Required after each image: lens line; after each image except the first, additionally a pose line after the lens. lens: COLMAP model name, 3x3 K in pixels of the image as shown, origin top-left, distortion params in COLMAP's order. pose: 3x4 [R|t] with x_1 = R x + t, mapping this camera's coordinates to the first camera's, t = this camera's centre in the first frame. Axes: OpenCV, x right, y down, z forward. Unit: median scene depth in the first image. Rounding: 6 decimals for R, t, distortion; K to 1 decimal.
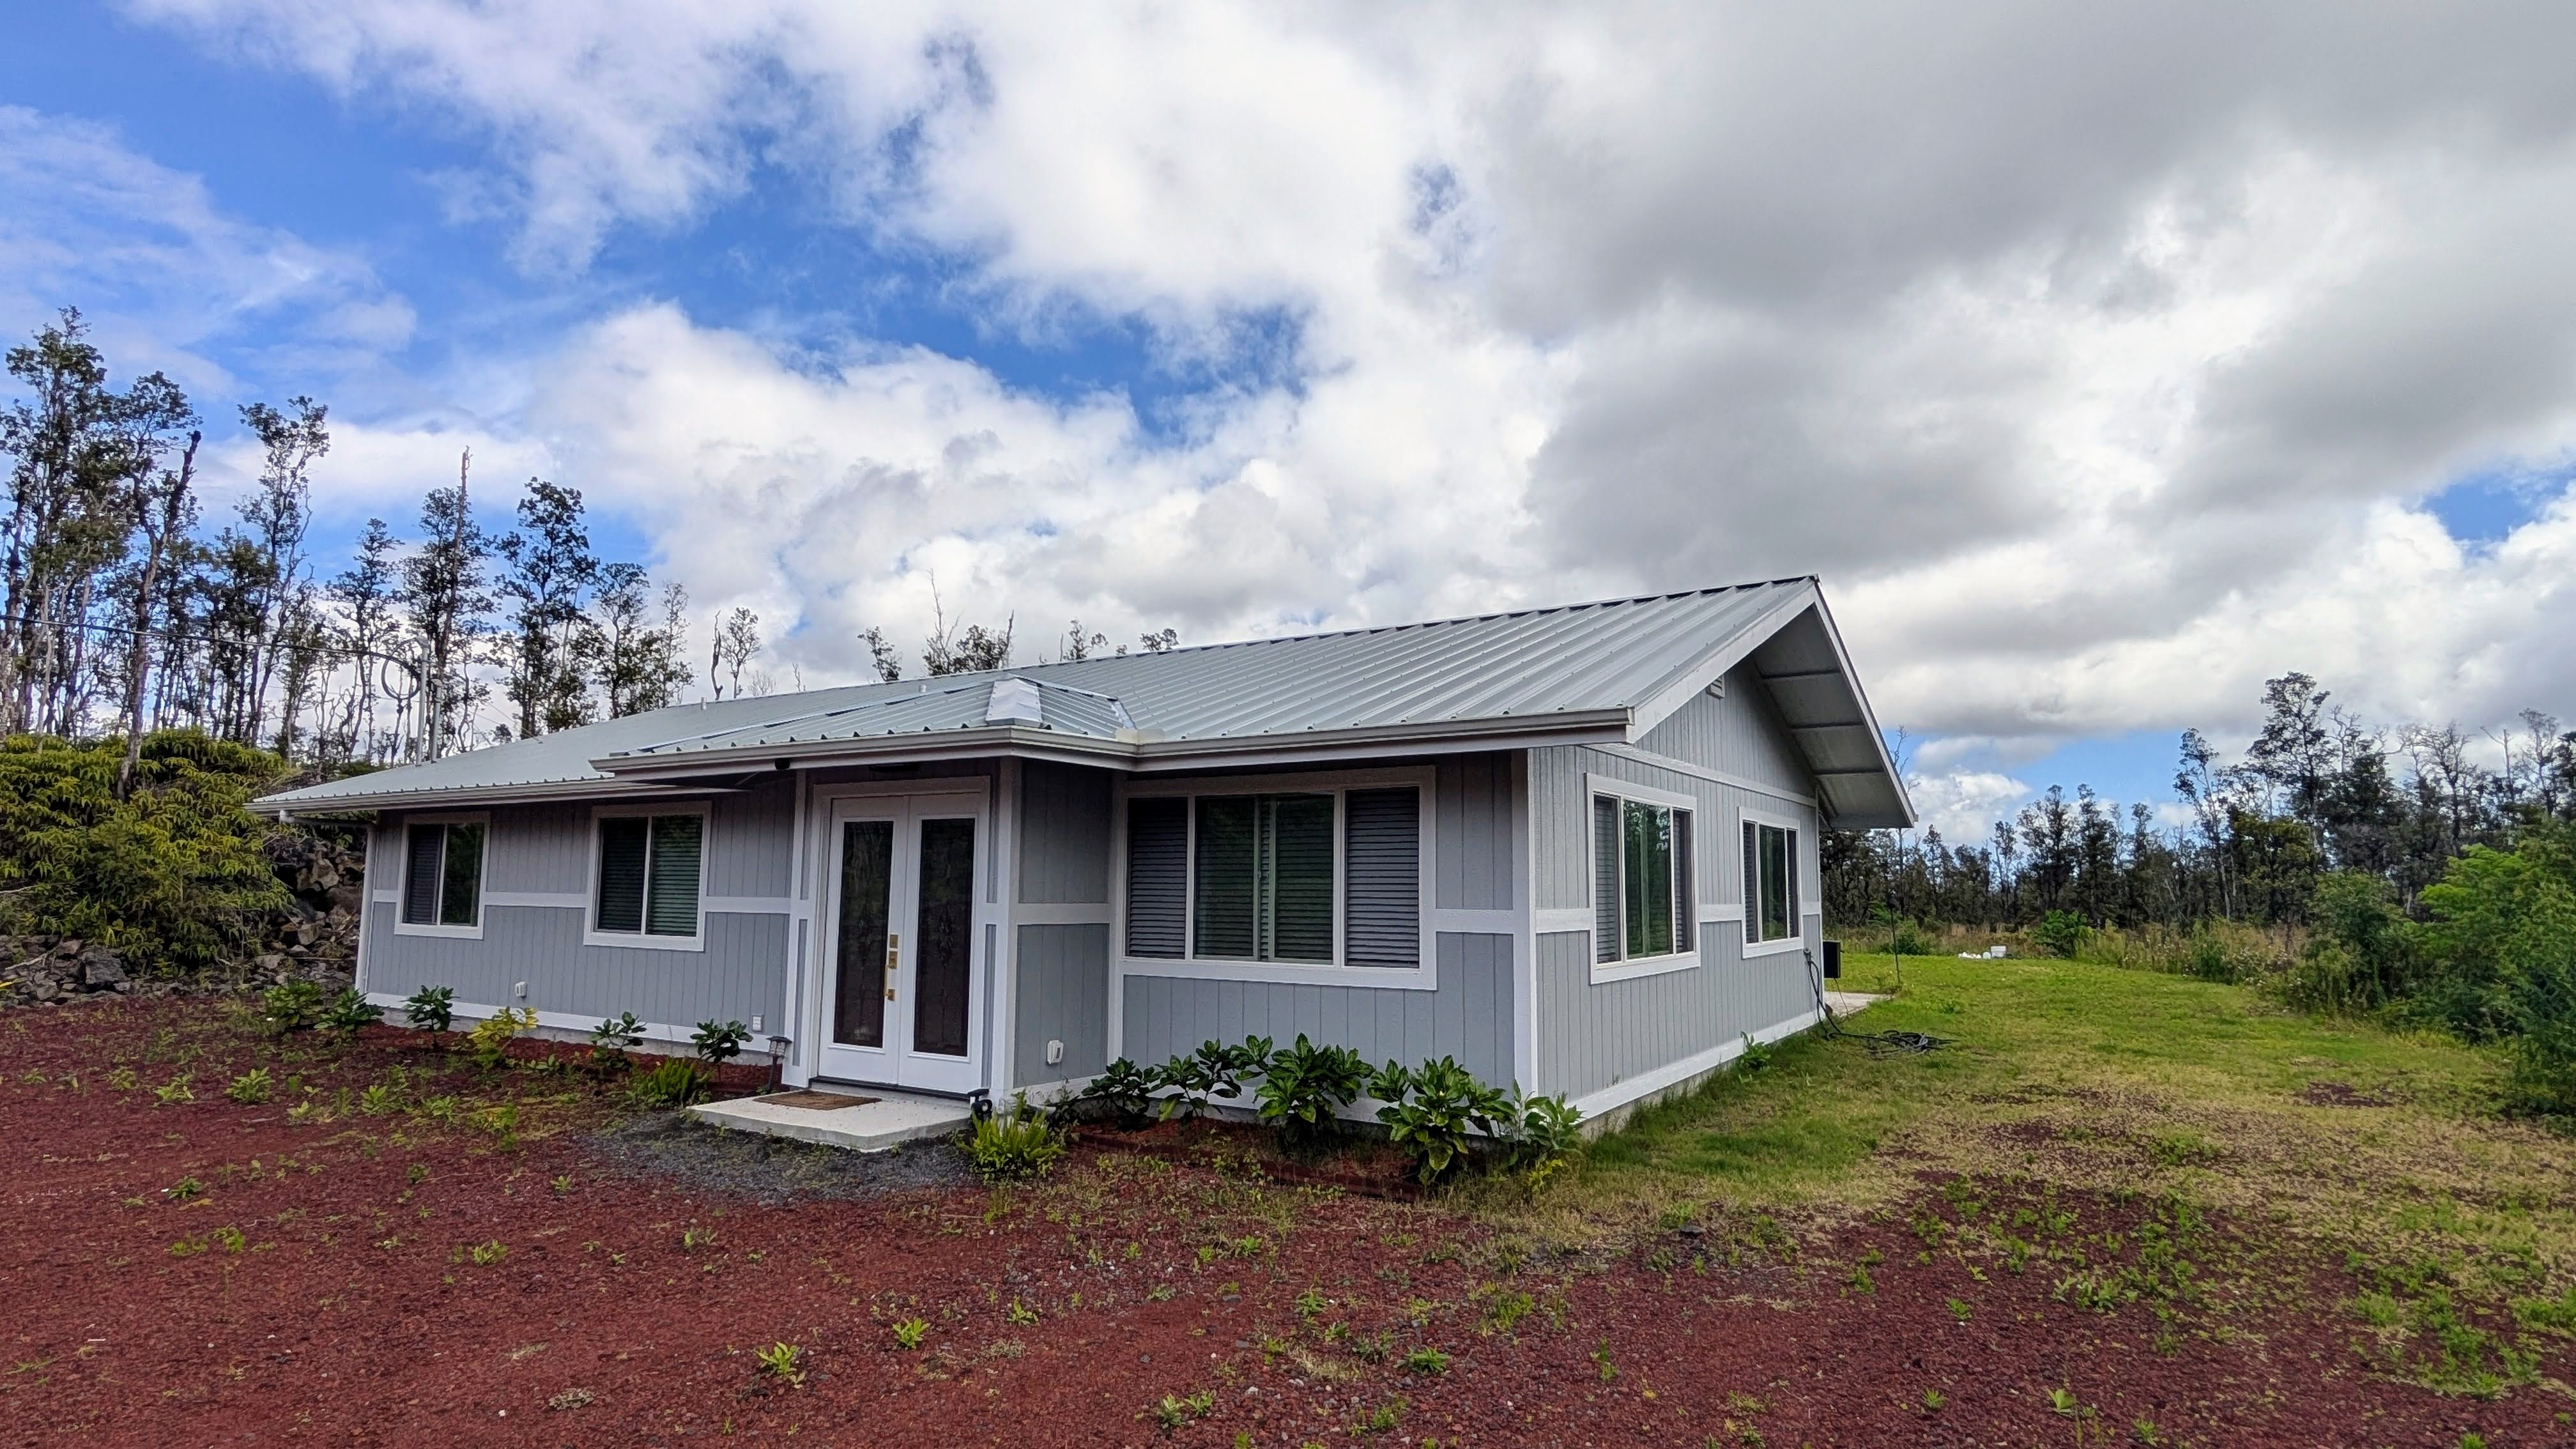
lens RADIAL K [[1141.9, 0, 1303.5], [0, 1141.9, 741.8], [0, 0, 1]] dist [-0.000112, 0.000094]
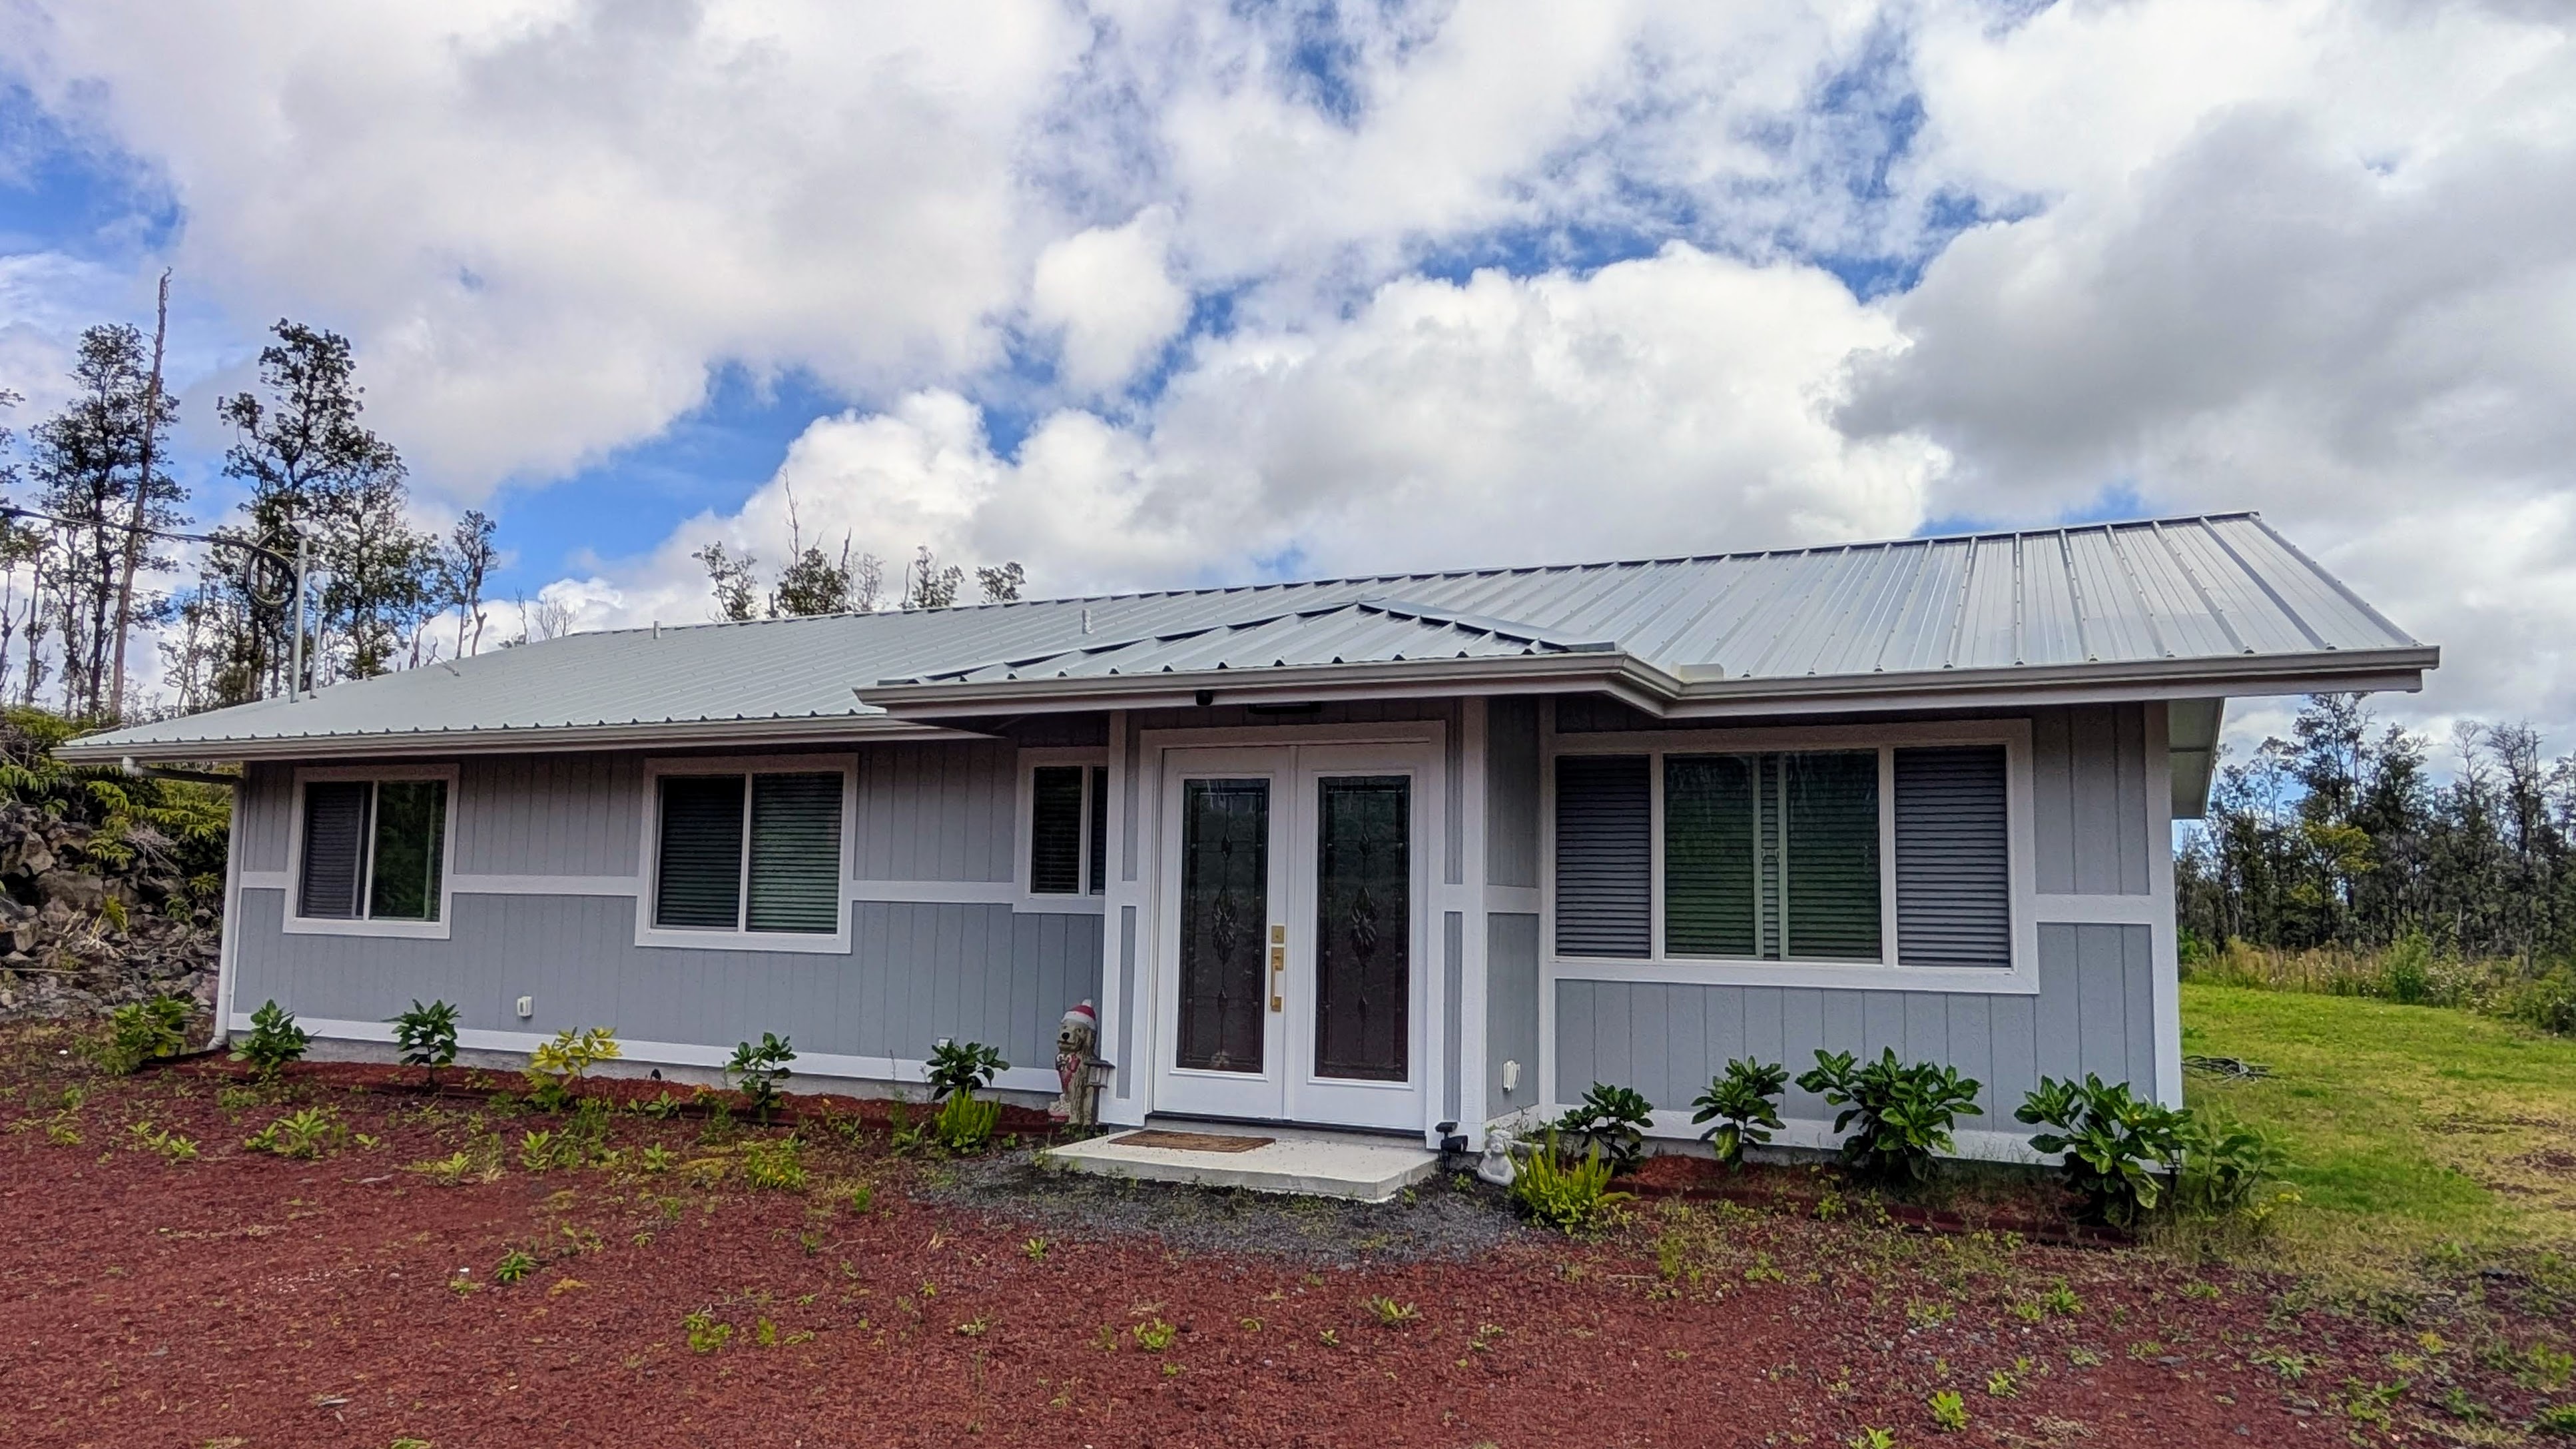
lens RADIAL K [[1427.8, 0, 1288.0], [0, 1427.8, 724.5], [0, 0, 1]] dist [-0.002985, 0.000134]
pose [[0.991806, 0.024442, 0.125391, -0.461663], [-0.025158, 0.999675, 0.004128, 0.028255], [-0.125249, -0.007248, 0.992099, 0.044636]]
